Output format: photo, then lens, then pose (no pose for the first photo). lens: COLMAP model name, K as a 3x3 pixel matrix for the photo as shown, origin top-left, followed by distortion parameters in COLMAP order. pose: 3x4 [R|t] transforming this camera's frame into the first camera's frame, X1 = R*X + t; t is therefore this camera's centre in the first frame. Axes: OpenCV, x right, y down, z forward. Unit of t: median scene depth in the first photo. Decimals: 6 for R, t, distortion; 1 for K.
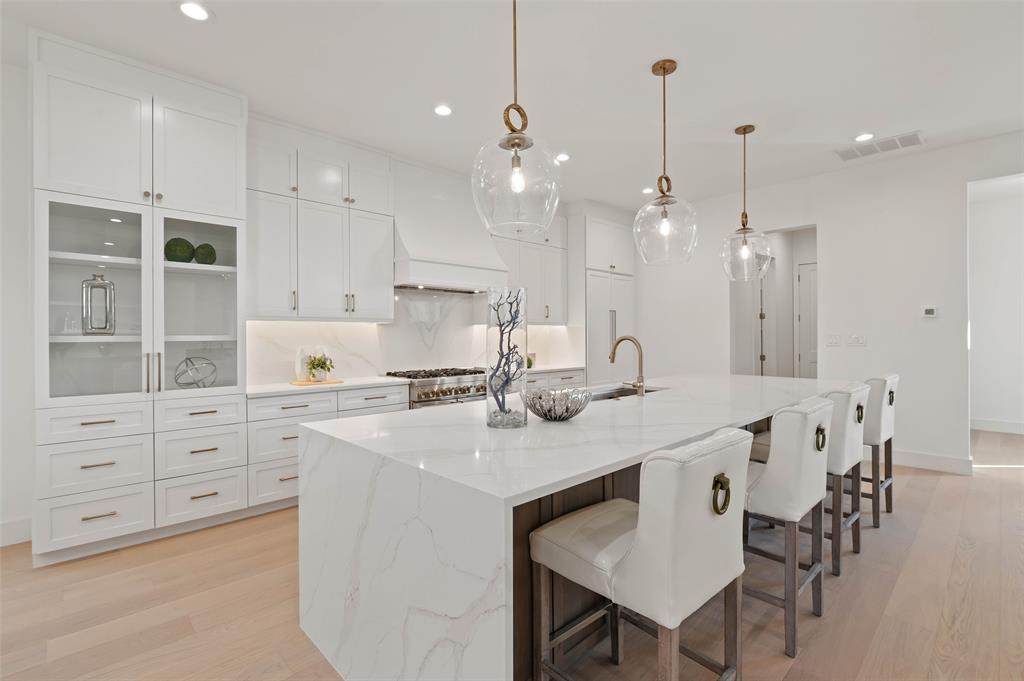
lens RADIAL K [[470.5, 0, 511.6], [0, 470.5, 344.4], [0, 0, 1]] dist [-0.008099, 0.000301]
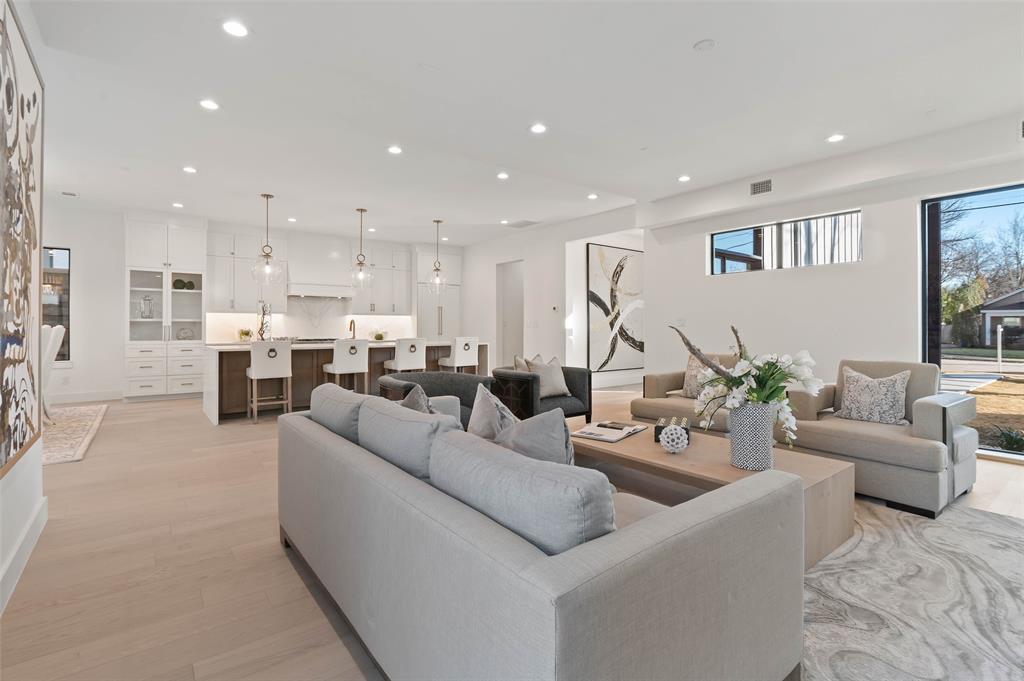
lens RADIAL K [[479.3, 0, 512.7], [0, 479.3, 334.2], [0, 0, 1]] dist [0.000629, 0.000113]
pose [[0.994963, 0.007257, -0.099979, 1.098635], [-0.007698, 0.999962, -0.004032, 0.048736], [0.099945, 0.004781, 0.994981, -1.132304]]
